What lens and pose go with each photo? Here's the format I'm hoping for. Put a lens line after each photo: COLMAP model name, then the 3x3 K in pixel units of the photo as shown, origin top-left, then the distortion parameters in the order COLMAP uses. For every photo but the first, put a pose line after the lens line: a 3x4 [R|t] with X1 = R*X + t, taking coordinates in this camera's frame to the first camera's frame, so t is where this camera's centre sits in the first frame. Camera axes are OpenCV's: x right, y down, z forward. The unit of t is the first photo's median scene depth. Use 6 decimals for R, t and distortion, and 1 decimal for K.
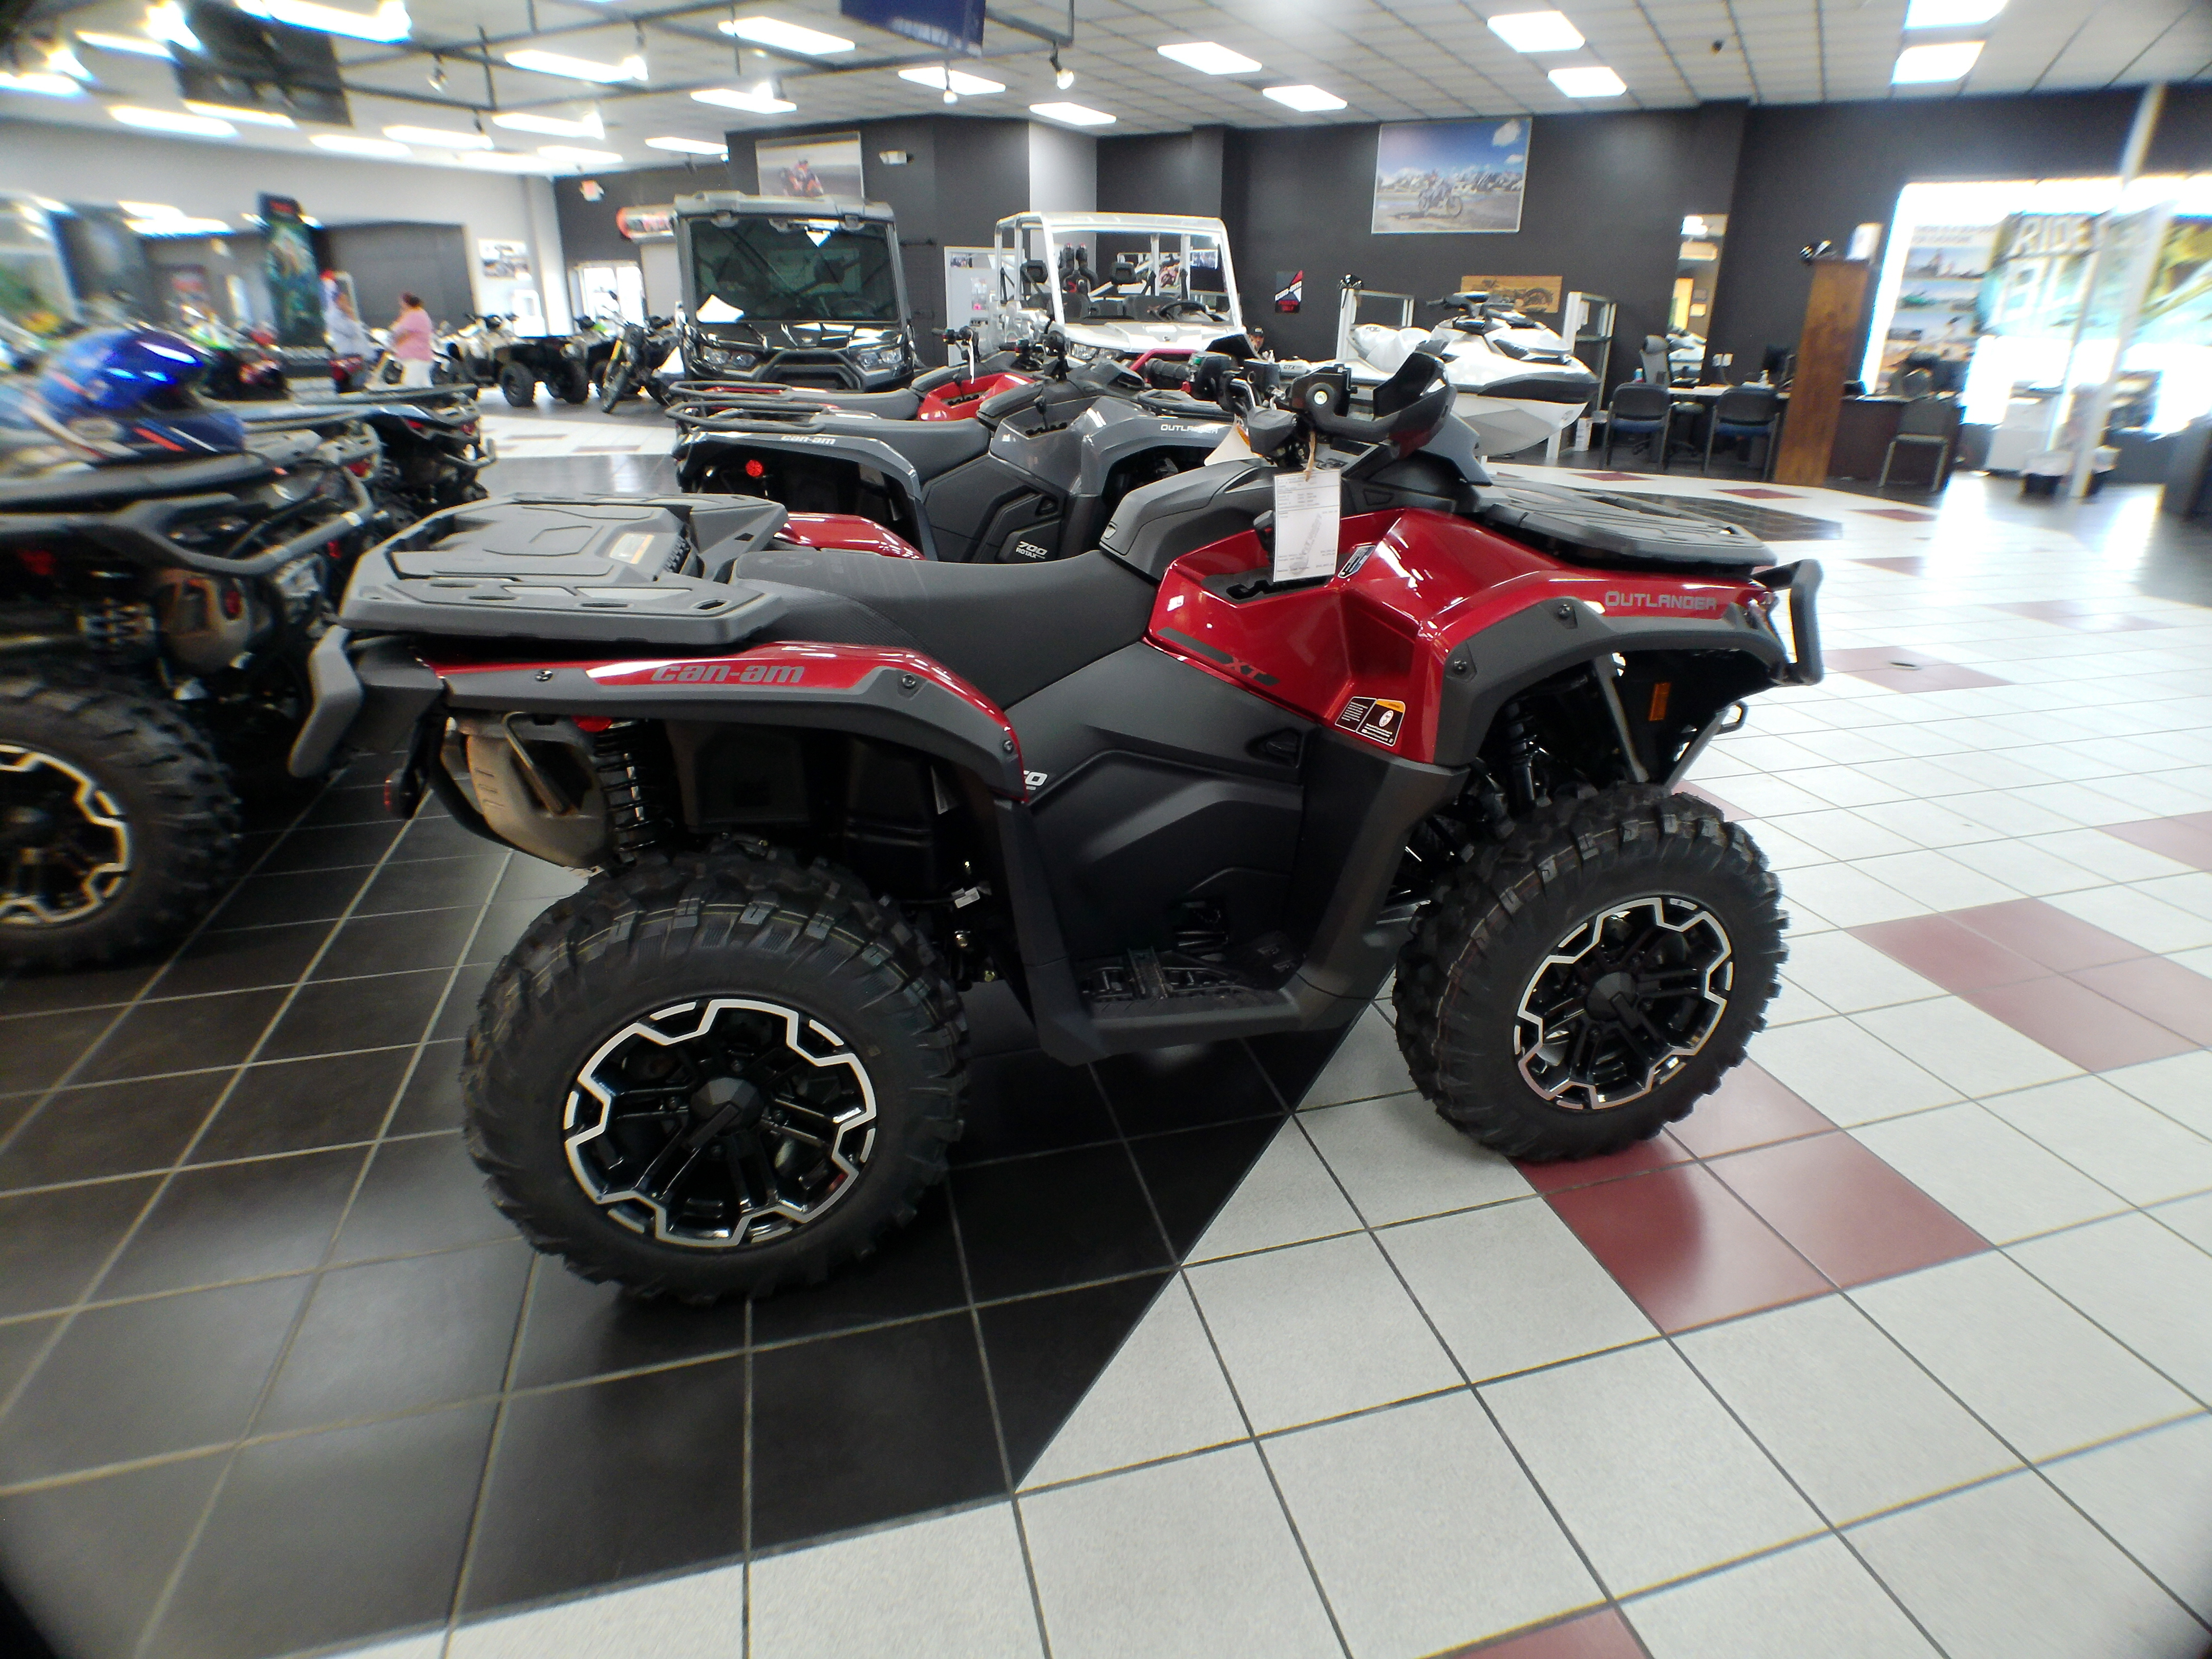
lens RADIAL K [[1183.1, 0, 1115.5], [0, 1183.1, 832.9], [0, 0, 1]] dist [-0.049108, 0.010485]
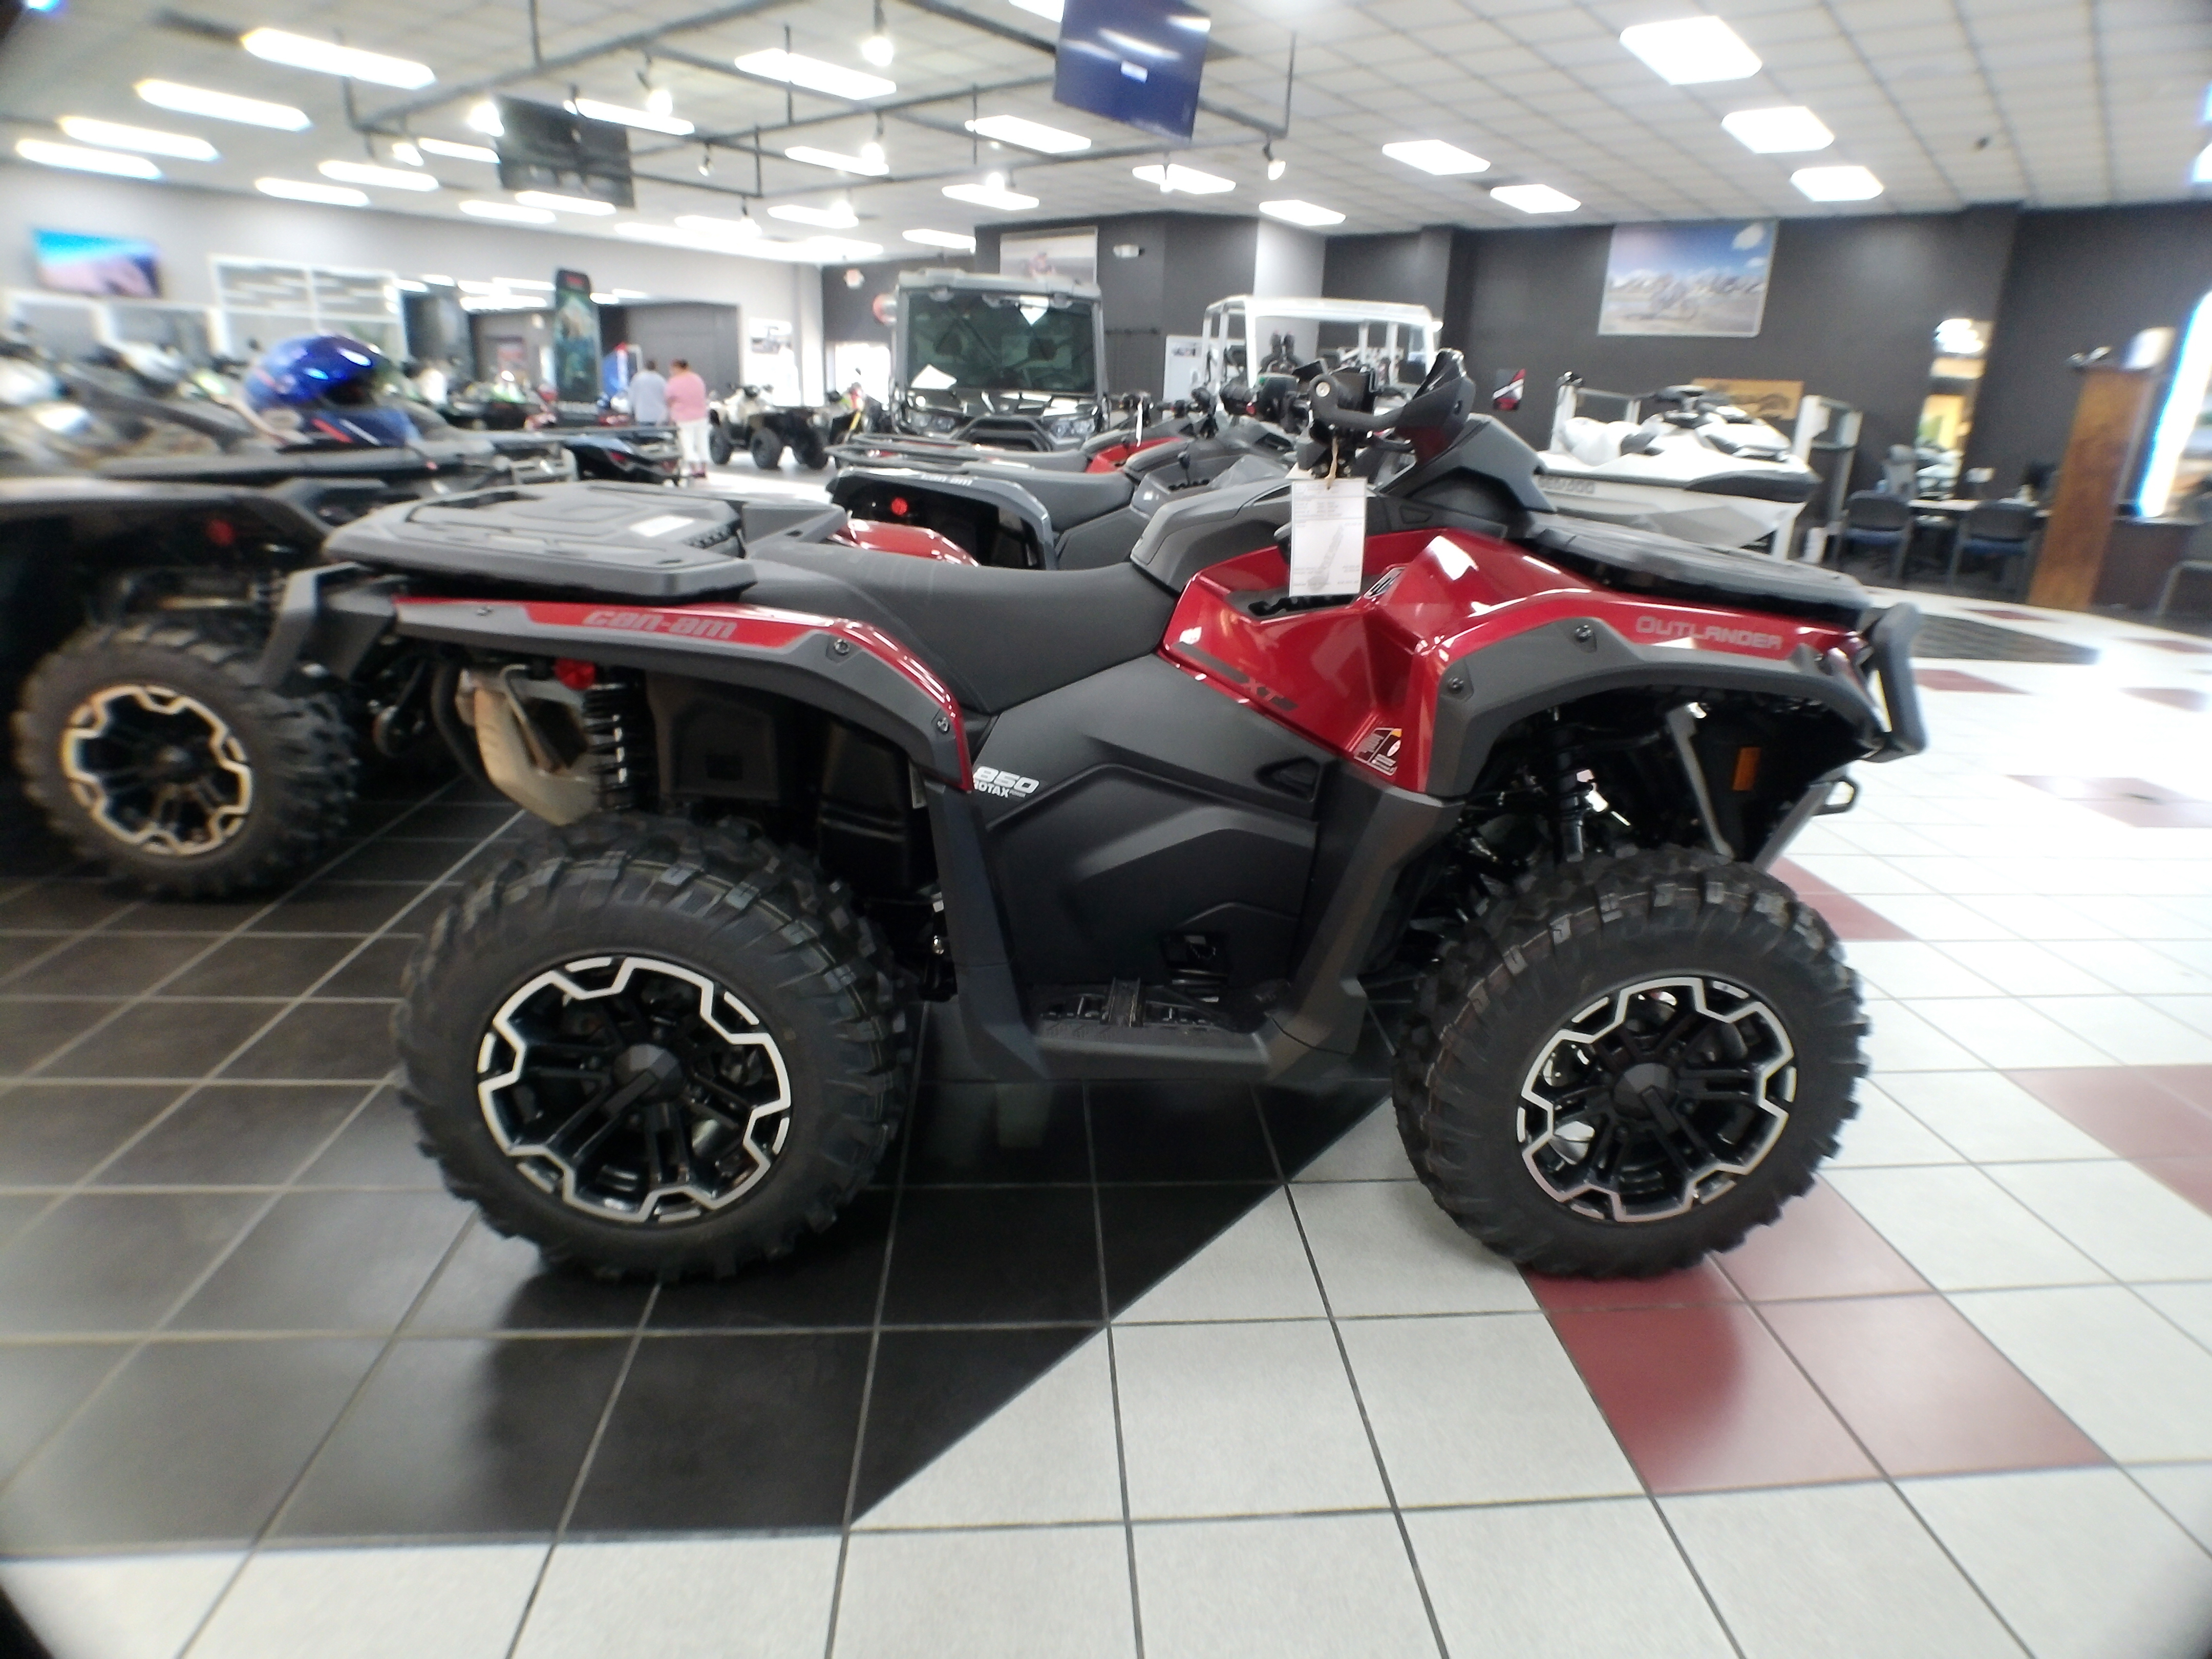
lens RADIAL K [[1183.1, 0, 1109.3], [0, 1183.1, 828.7], [0, 0, 1]] dist [-0.049108, 0.010485]
pose [[0.981754, 0.091126, -0.166901, 0.130604], [-0.103344, 0.992452, -0.066029, 0.036553], [0.159624, 0.082072, 0.983760, 0.055773]]
